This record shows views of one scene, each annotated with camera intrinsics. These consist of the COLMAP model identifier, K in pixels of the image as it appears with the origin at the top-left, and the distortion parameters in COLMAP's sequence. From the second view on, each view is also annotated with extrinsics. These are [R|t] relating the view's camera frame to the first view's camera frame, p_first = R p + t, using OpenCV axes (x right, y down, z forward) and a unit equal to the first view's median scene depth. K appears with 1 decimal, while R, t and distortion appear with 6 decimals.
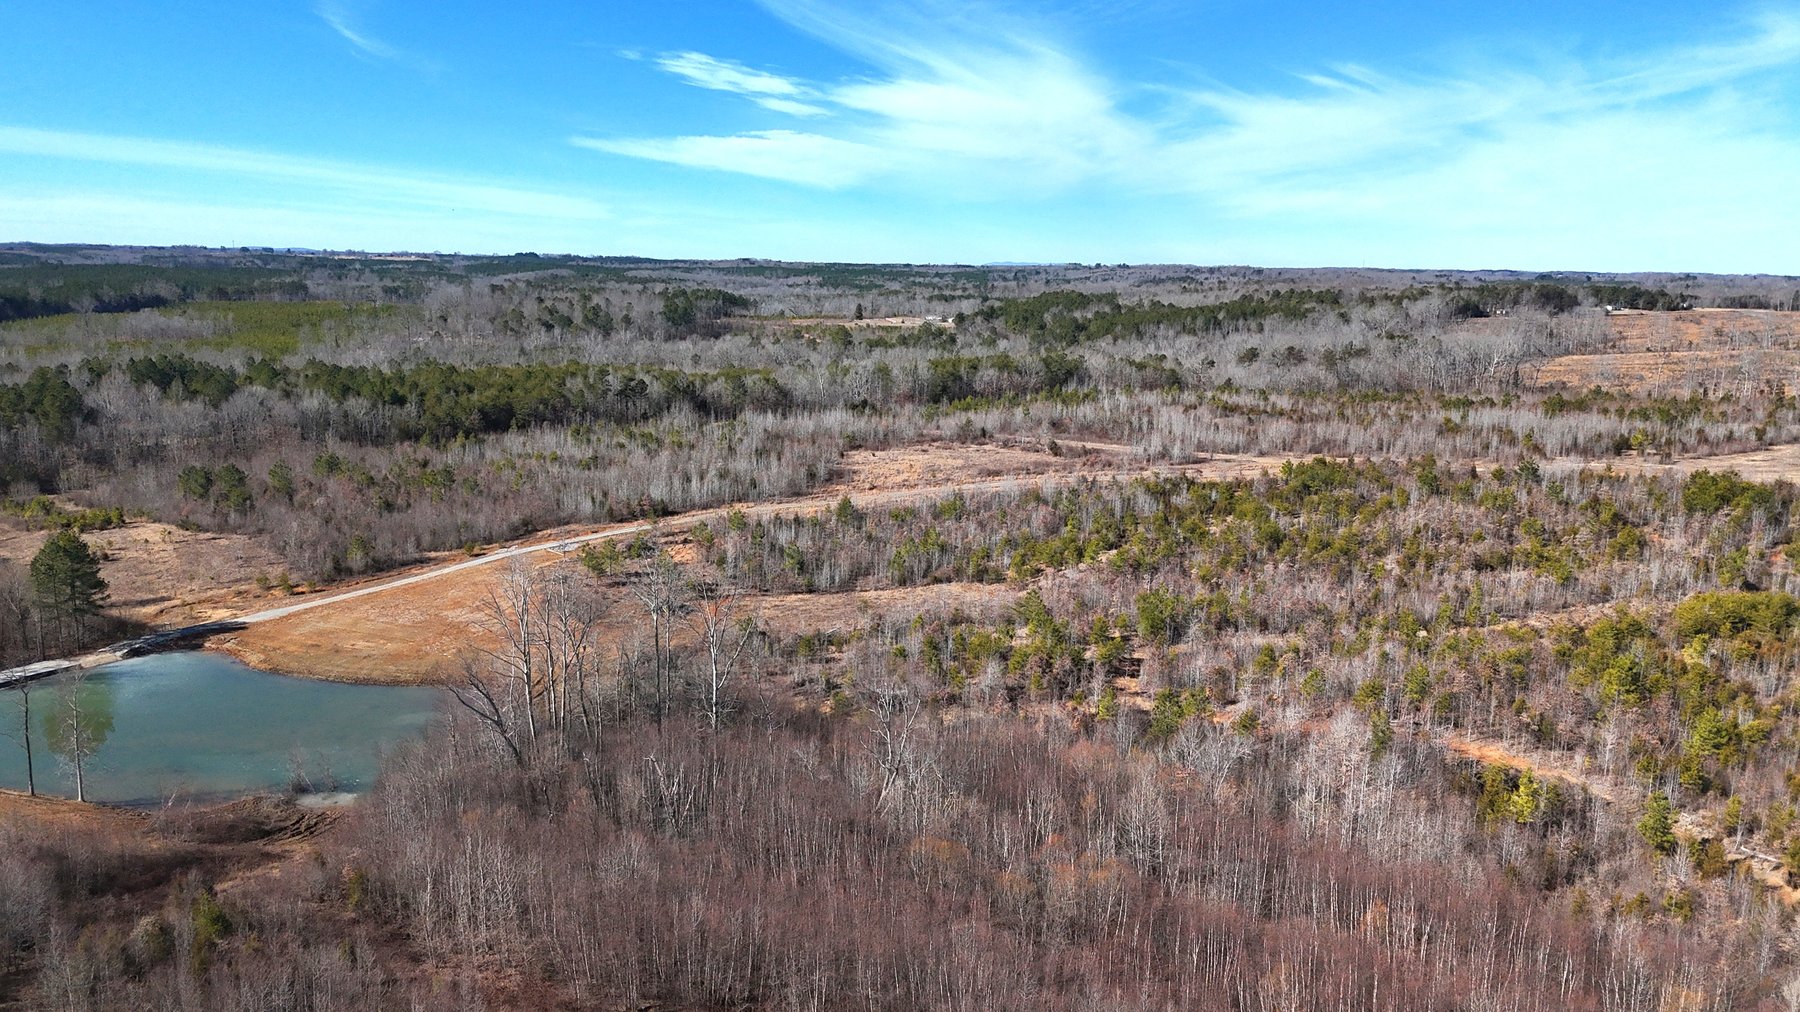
lens RADIAL K [[1323.7, 0, 899.7], [0, 1323.7, 514.0], [0, 0, 1]] dist [0.069594, -0.056214]
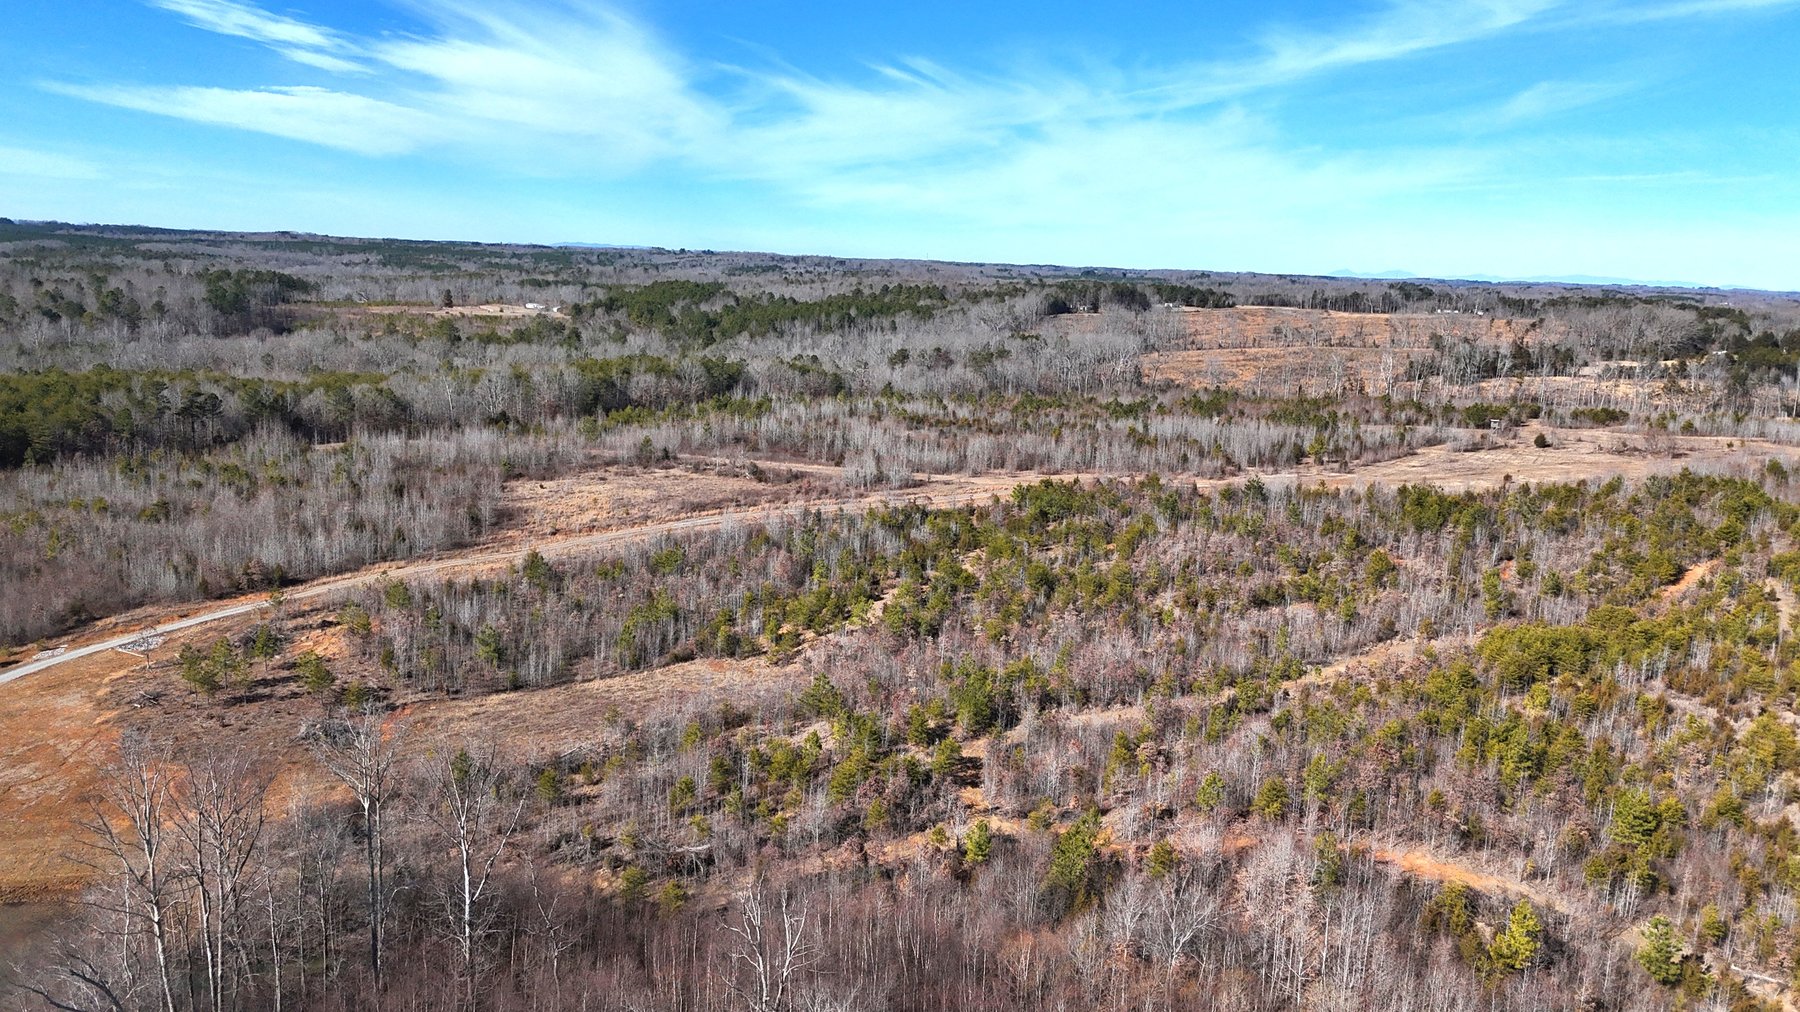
lens RADIAL K [[1323.7, 0, 872.3], [0, 1323.7, 521.2], [0, 0, 1]] dist [0.069594, -0.056214]
pose [[0.953311, -0.038701, 0.299501, -0.069141], [0.033142, 0.999172, 0.023618, -0.034761], [-0.300167, -0.012589, 0.953804, 0.141600]]
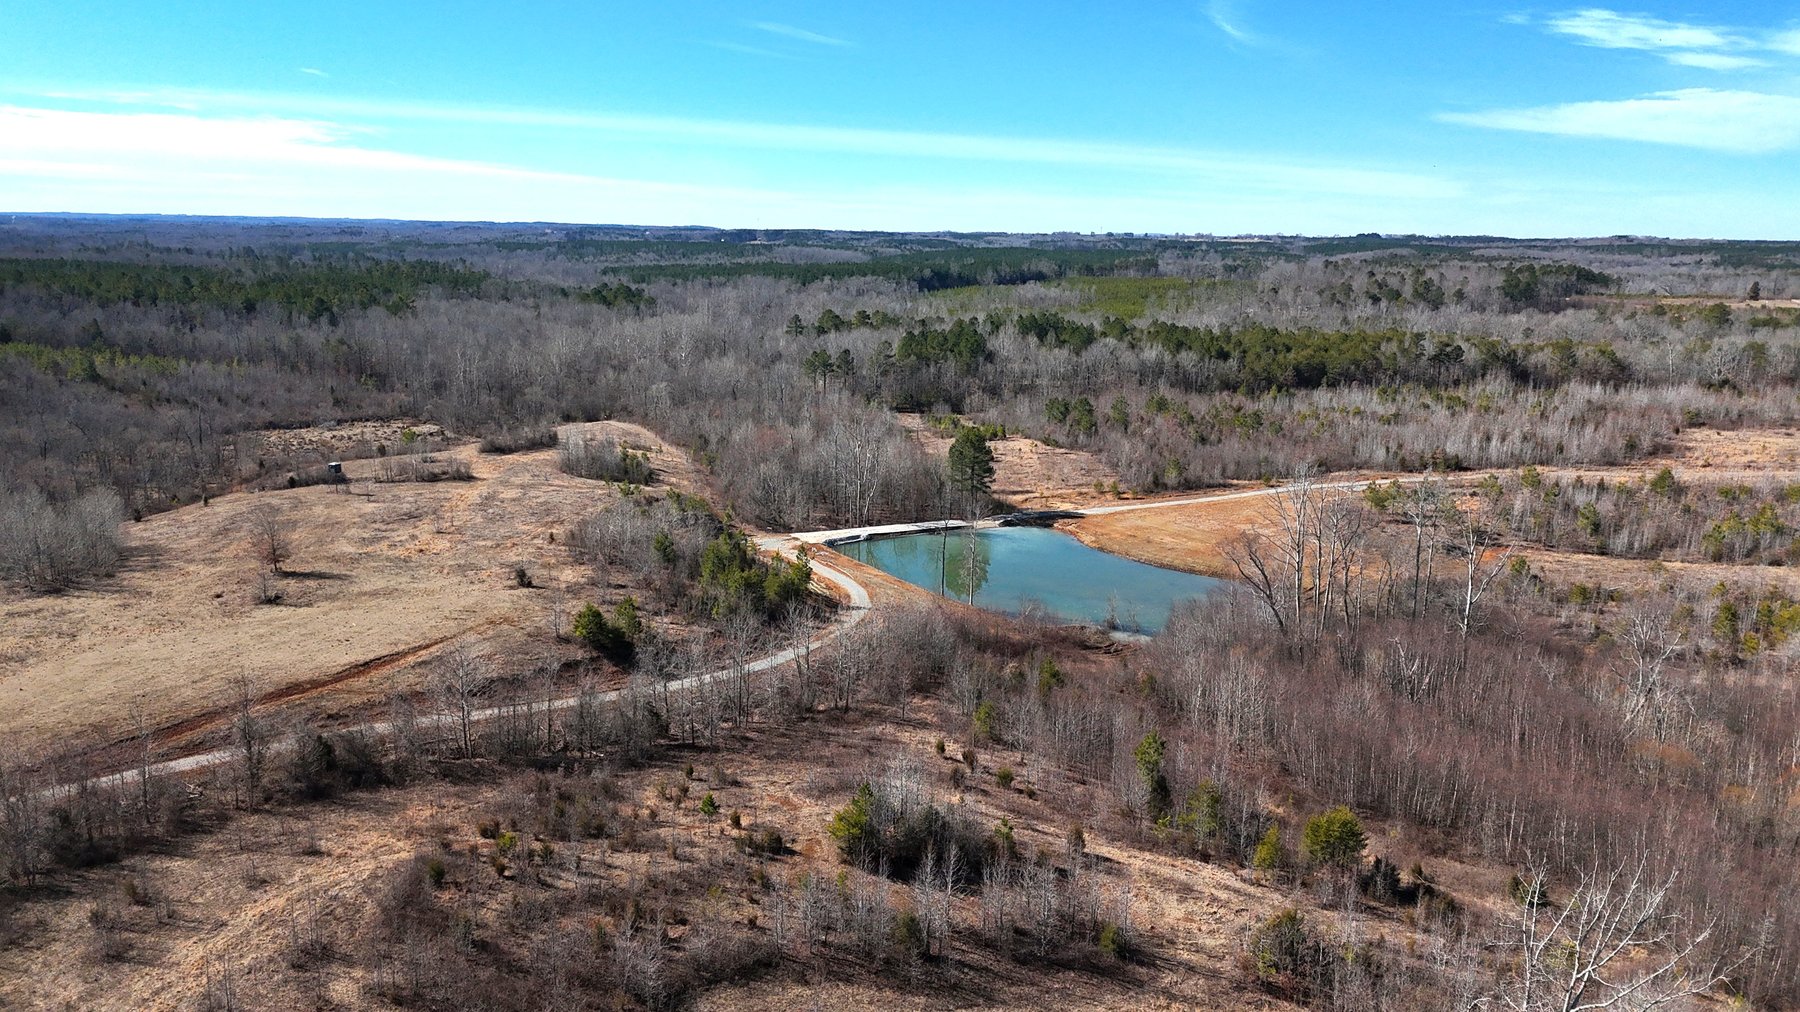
lens RADIAL K [[1323.7, 0, 868.4], [0, 1323.7, 536.0], [0, 0, 1]] dist [0.069594, -0.056214]
pose [[0.813996, 0.125891, -0.567065, 0.037445], [-0.111478, 0.991942, 0.060194, 0.032652], [0.570073, 0.014217, 0.821471, -0.091558]]
